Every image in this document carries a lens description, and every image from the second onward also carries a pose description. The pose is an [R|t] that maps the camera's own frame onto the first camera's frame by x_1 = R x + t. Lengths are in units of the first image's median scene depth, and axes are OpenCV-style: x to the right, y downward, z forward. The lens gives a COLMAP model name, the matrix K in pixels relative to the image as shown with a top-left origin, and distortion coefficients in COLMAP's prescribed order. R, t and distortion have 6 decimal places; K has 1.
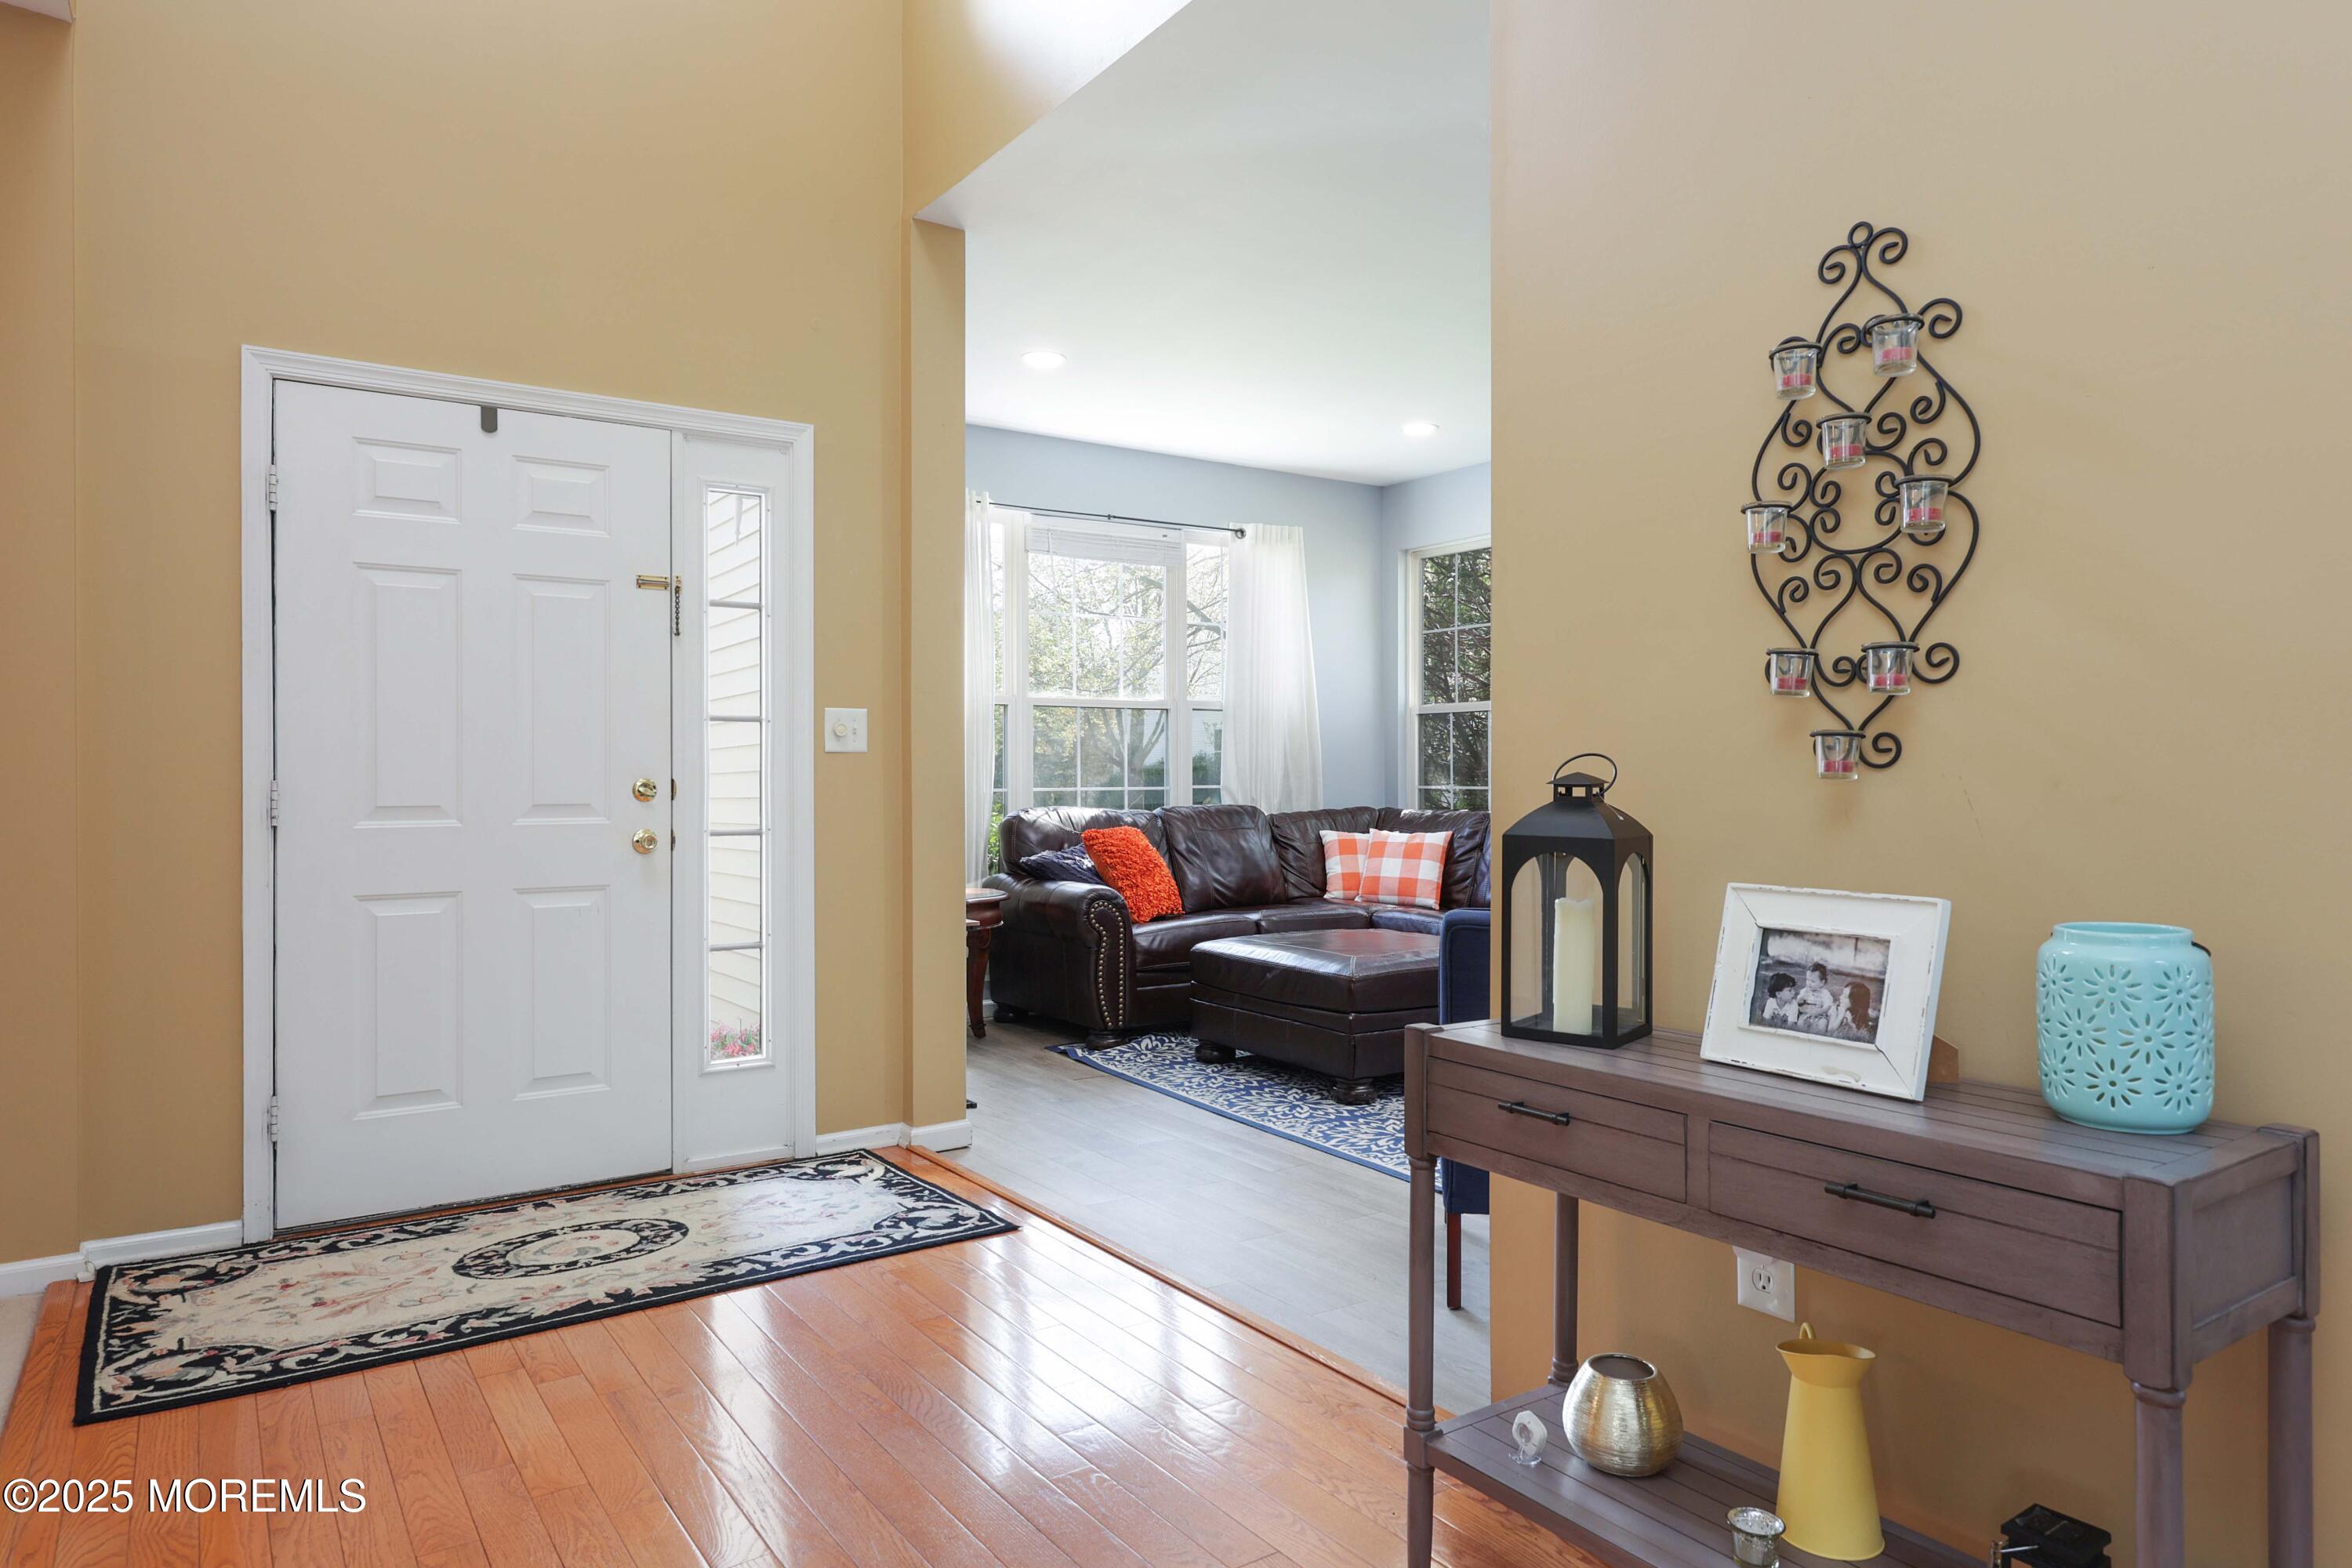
lens RADIAL K [[1466.0, 0, 1162.8], [0, 1466.0, 785.1], [0, 0, 1]] dist [0.003665, -0.000999]
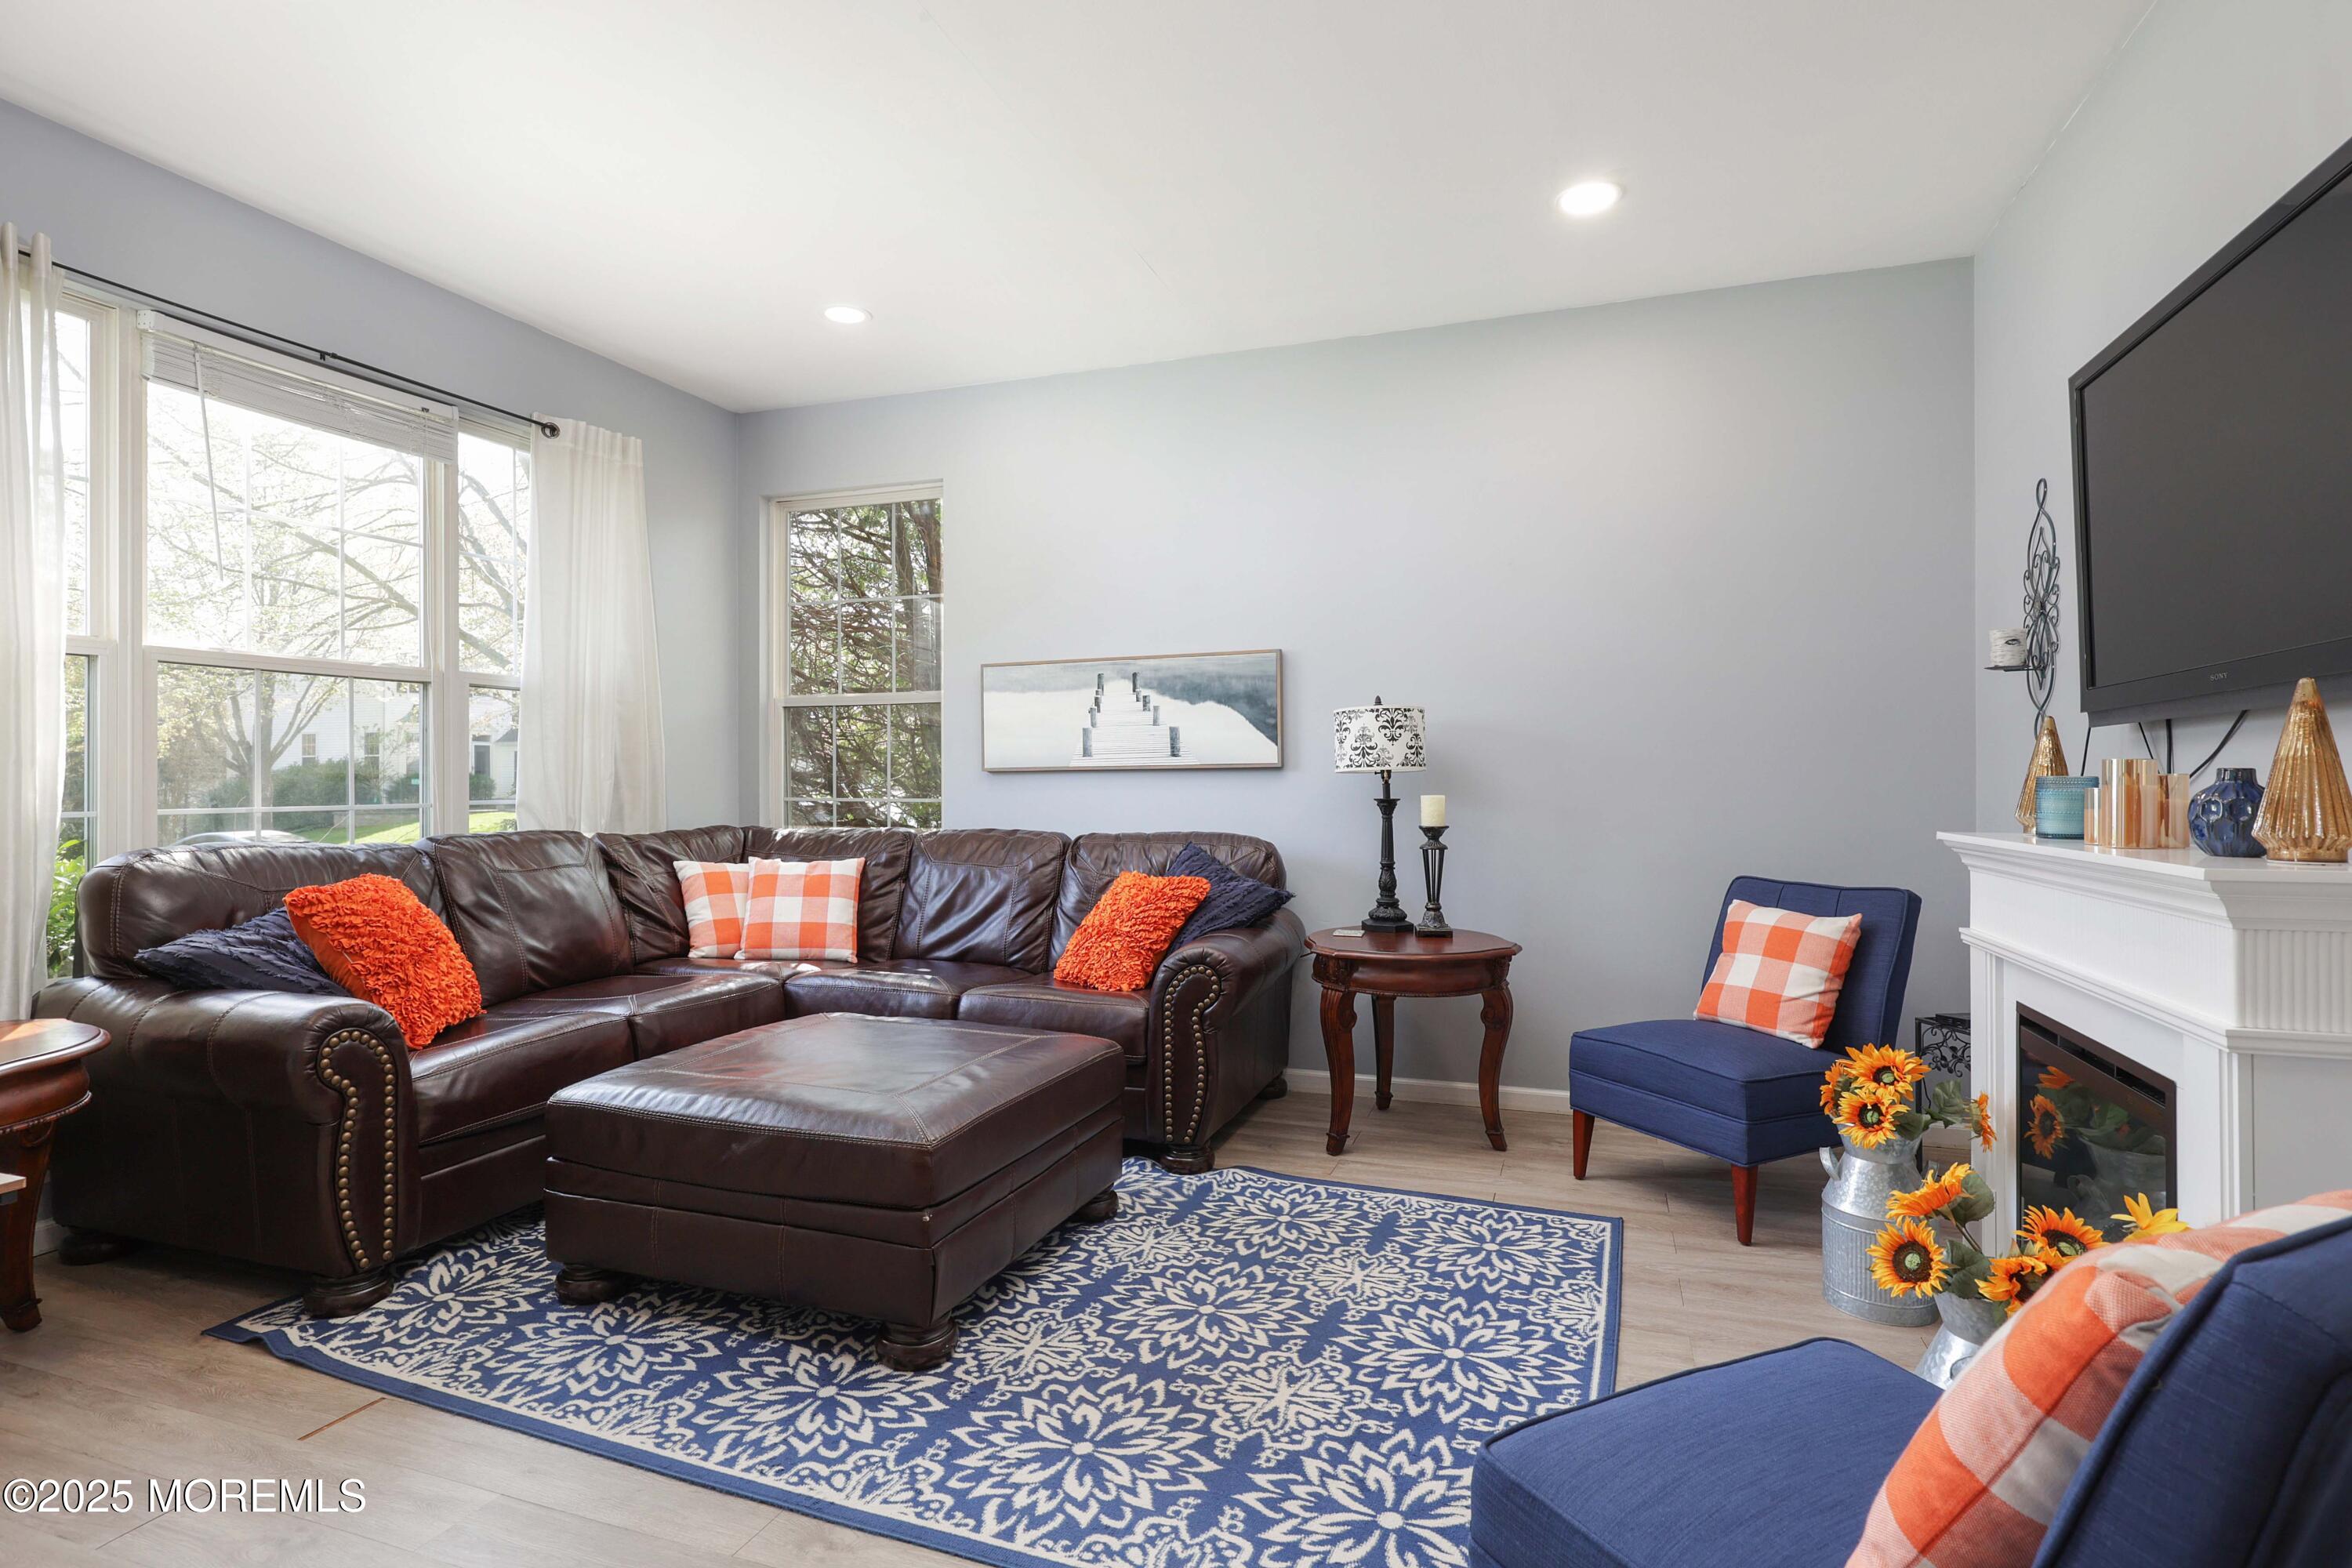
lens RADIAL K [[1191.7, 0, 1219.9], [0, 1191.7, 779.0], [0, 0, 1]] dist [-0.002105, 0.002413]
pose [[0.779532, 0.007011, 0.626323, -0.065399], [-0.000068, 0.999938, -0.011109, -0.004226], [-0.626362, 0.008617, 0.779485, 0.482244]]
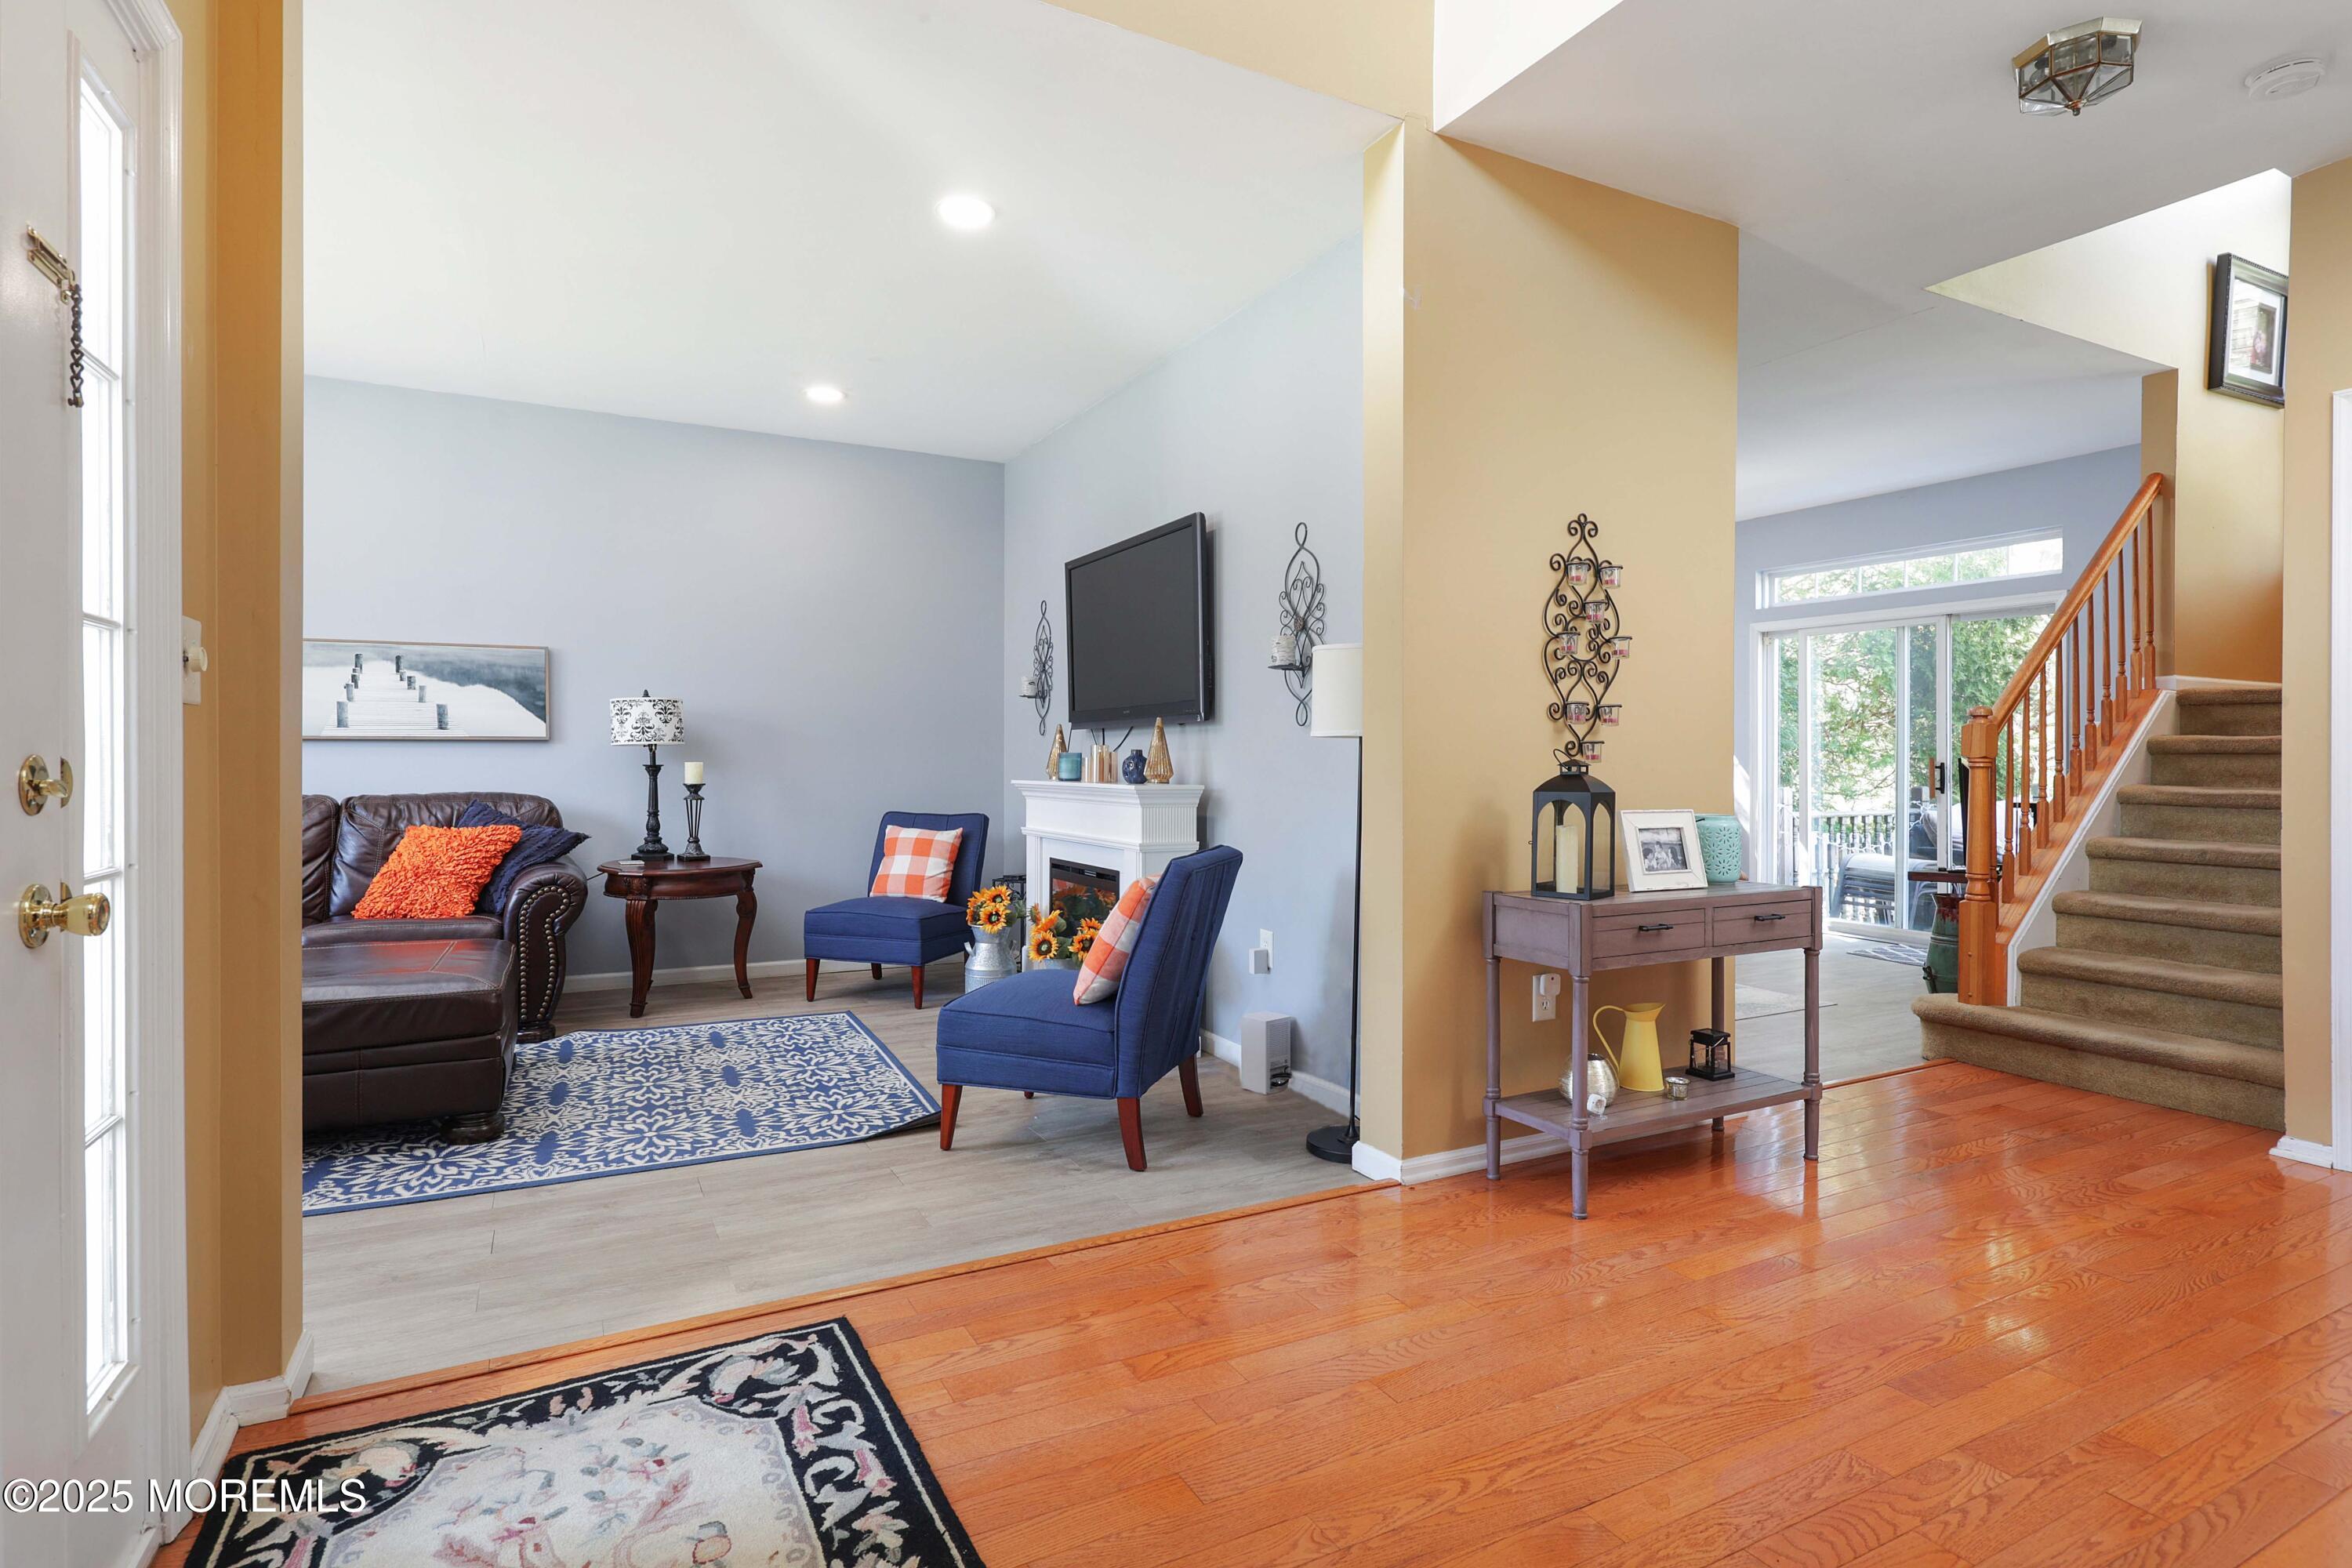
lens RADIAL K [[1191.7, 0, 1169.0], [0, 1191.7, 768.5], [0, 0, 1]] dist [-0.002105, 0.002413]
pose [[0.088655, 0.000911, 0.996062, -0.441176], [-0.001335, 0.999999, -0.000796, 0.002313], [-0.996062, -0.001260, 0.088656, 0.466120]]
